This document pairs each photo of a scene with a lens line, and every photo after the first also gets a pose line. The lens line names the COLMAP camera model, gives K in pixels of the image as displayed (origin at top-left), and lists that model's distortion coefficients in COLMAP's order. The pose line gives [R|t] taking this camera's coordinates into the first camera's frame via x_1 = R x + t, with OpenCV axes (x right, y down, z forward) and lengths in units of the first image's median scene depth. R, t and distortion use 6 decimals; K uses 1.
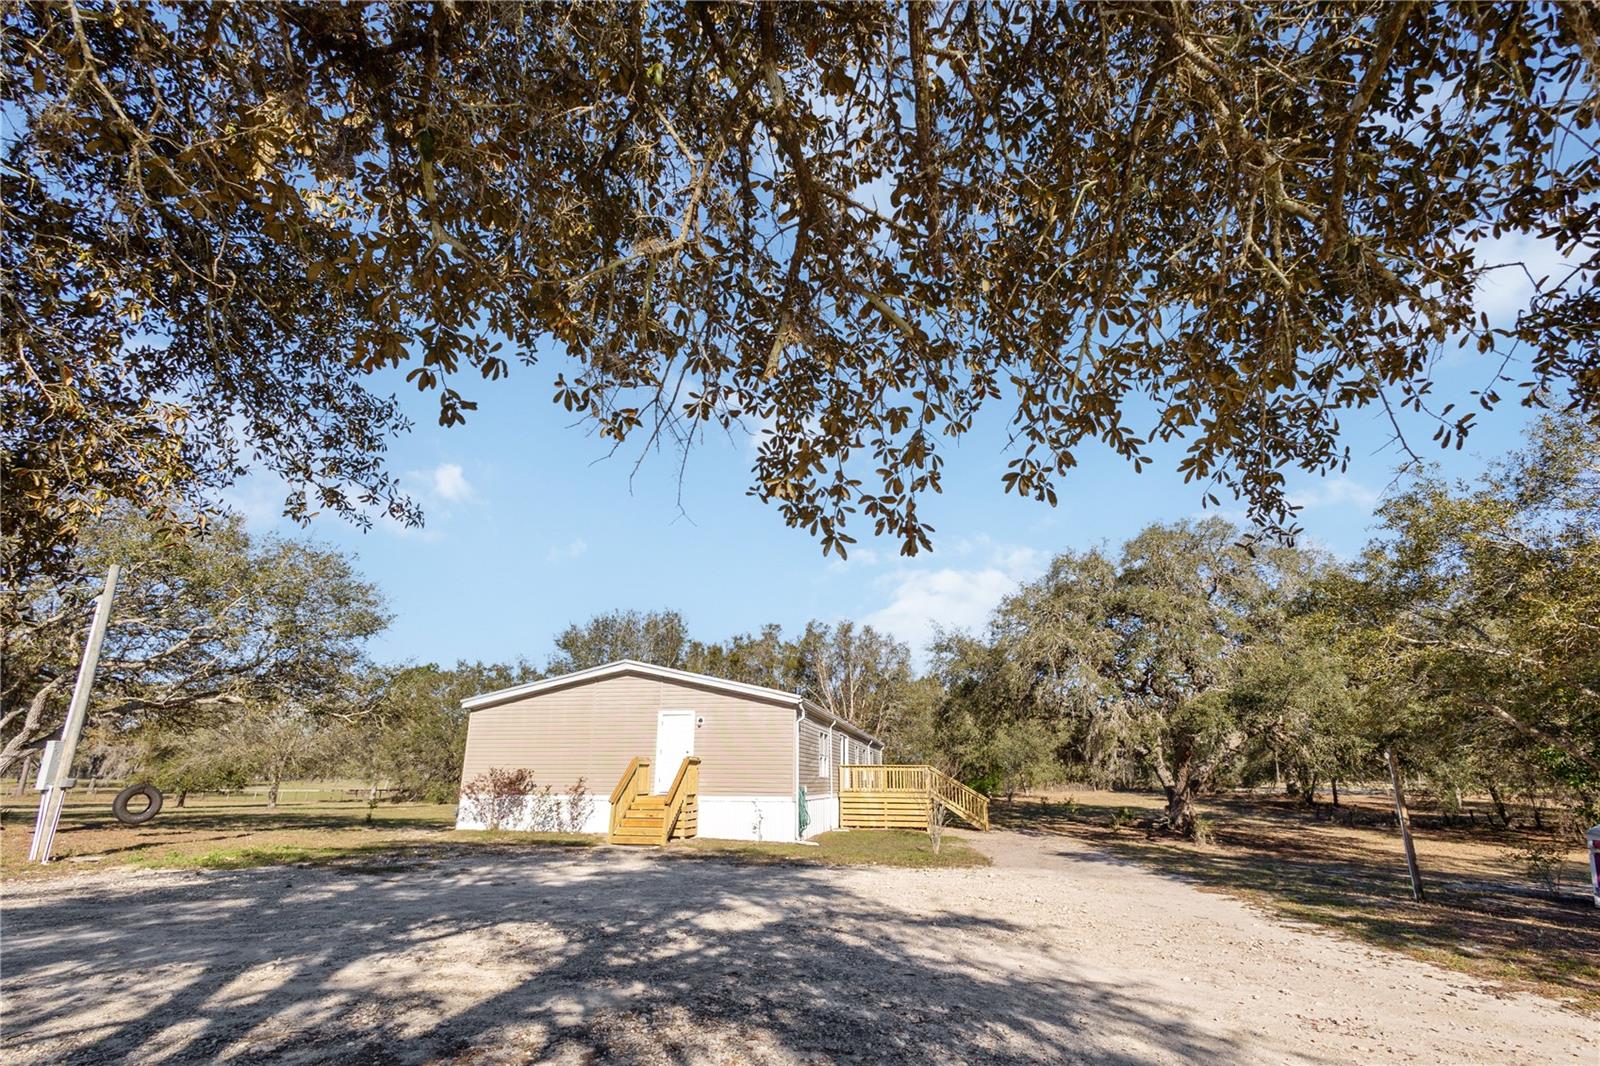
lens RADIAL K [[753.0, 0, 806.9], [0, 753.0, 555.4], [0, 0, 1]] dist [0.011248, -0.000642]
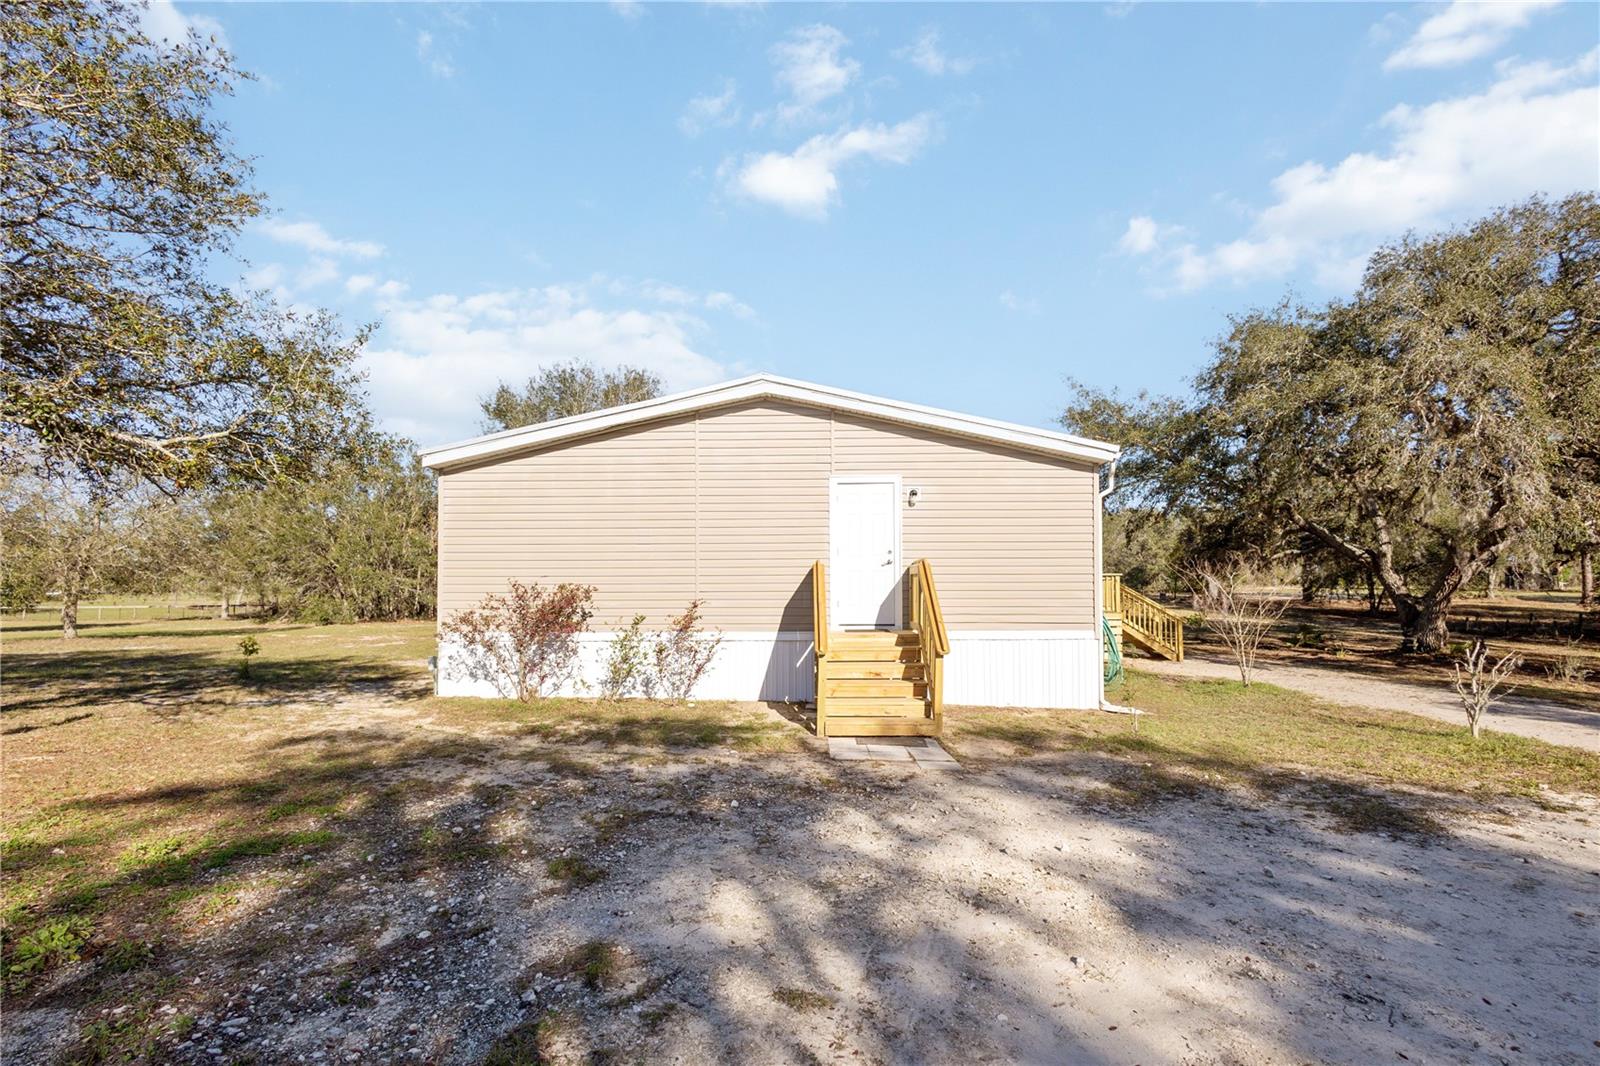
lens RADIAL K [[772.9, 0, 799.5], [0, 772.9, 570.5], [0, 0, 1]] dist [-0.000094, 0.000008]
pose [[0.989857, -0.004331, 0.141999, -0.292083], [-0.033205, 0.964795, 0.260898, 0.131377], [-0.138130, -0.262967, 0.954866, 0.478587]]
